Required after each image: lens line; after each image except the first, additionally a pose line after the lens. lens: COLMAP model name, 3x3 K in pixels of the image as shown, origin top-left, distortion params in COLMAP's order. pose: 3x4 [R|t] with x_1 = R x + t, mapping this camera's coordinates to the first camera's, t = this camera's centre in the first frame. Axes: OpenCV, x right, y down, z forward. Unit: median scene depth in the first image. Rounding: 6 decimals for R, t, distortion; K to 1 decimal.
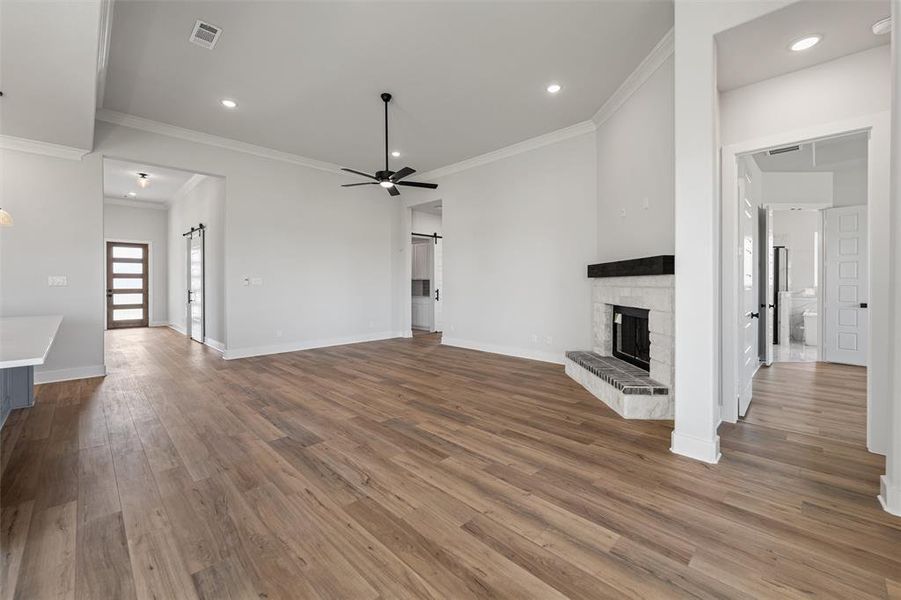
lens RADIAL K [[371.0, 0, 447.5], [0, 371.0, 281.1], [0, 0, 1]] dist [-0.001156, 0.000420]
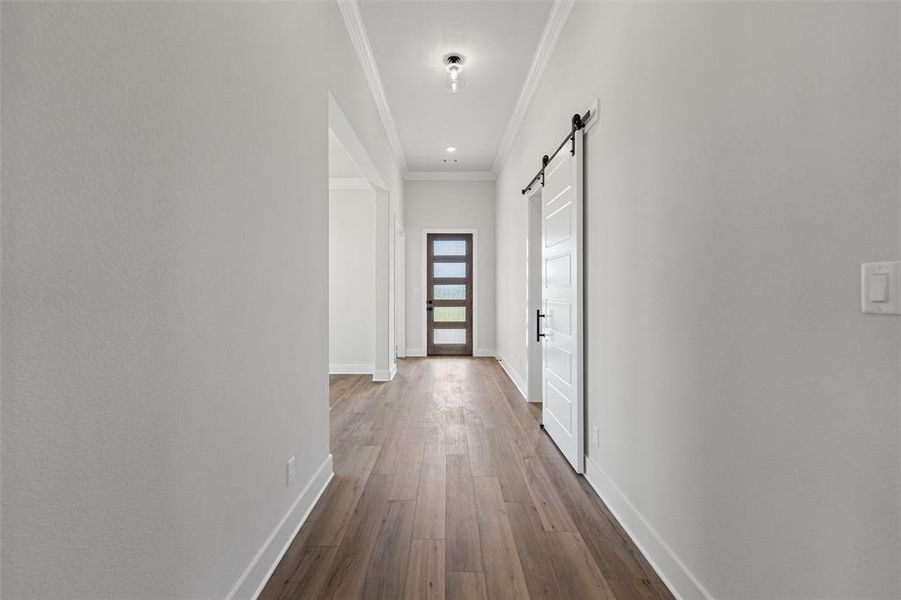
lens RADIAL K [[363.3, 0, 445.3], [0, 363.3, 303.5], [0, 0, 1]] dist [-0.000098, 0.000098]
pose [[0.709343, 0.025860, -0.704389, -0.389440], [0.003174, 0.999199, 0.039879, 0.001009], [0.704856, -0.030524, 0.708693, 0.514580]]
